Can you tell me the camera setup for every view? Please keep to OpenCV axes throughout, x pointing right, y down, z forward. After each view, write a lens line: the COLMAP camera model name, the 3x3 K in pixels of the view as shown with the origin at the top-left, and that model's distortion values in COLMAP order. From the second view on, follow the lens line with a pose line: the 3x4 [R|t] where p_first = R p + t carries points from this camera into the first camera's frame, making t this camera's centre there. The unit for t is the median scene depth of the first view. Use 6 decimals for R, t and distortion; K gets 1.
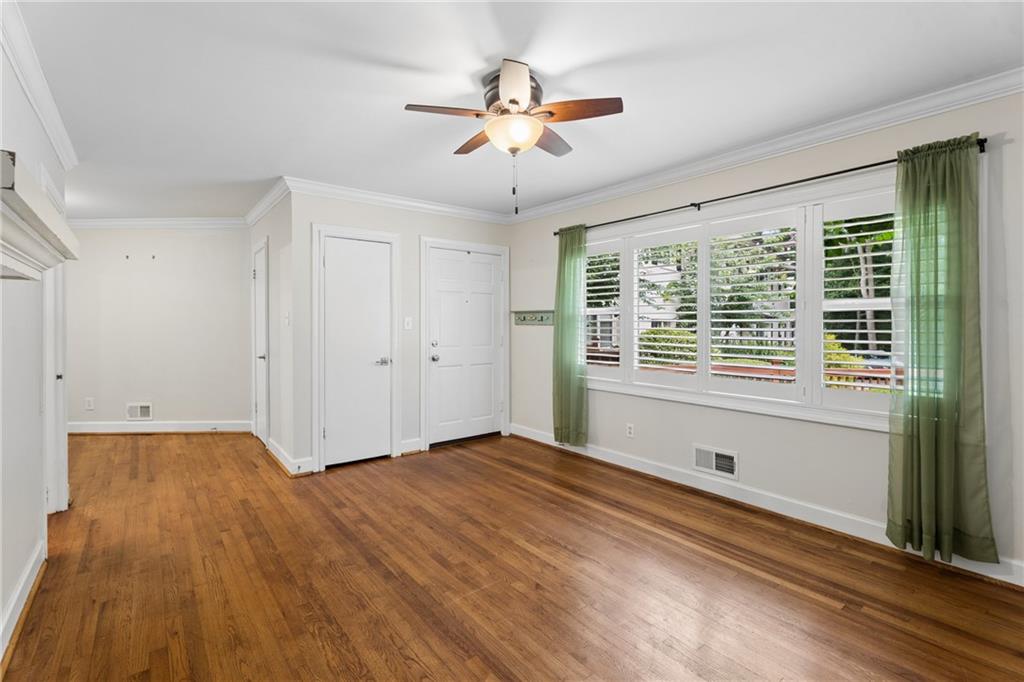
lens RADIAL K [[469.0, 0, 511.7], [0, 469.0, 322.7], [0, 0, 1]] dist [0.000094, 0.000006]
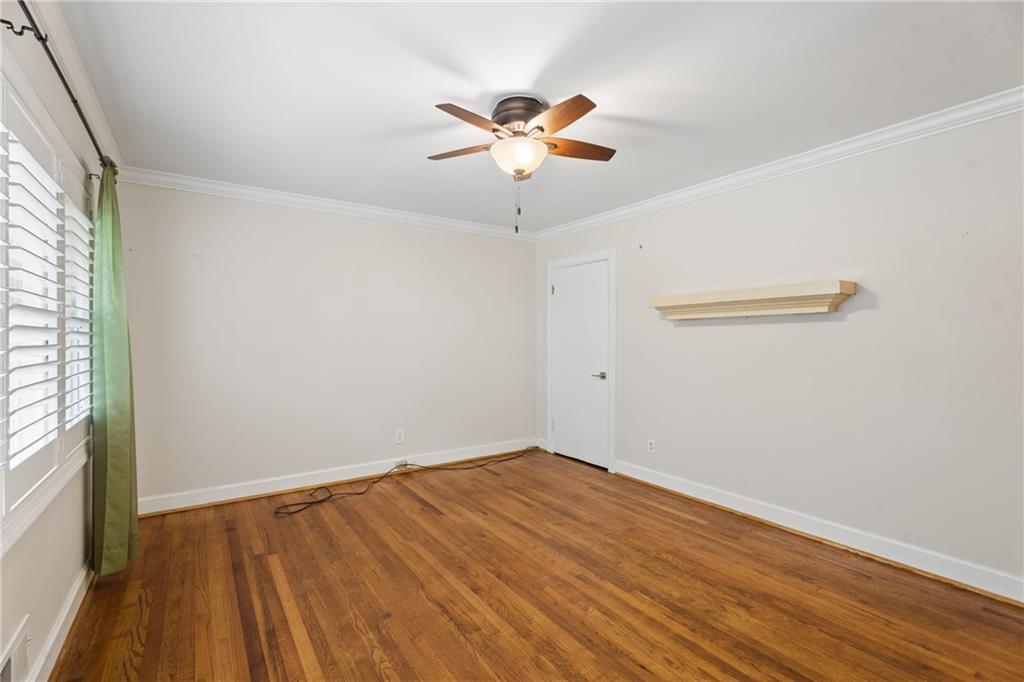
lens RADIAL K [[465.6, 0, 512.0], [0, 465.6, 341.0], [0, 0, 1]] dist [-0.000248, -0.000053]
pose [[-0.997612, -0.000239, 0.069071, -0.048414], [0.000173, 0.999982, 0.005965, -0.001138], [-0.069072, 0.005963, -0.997594, 1.962596]]
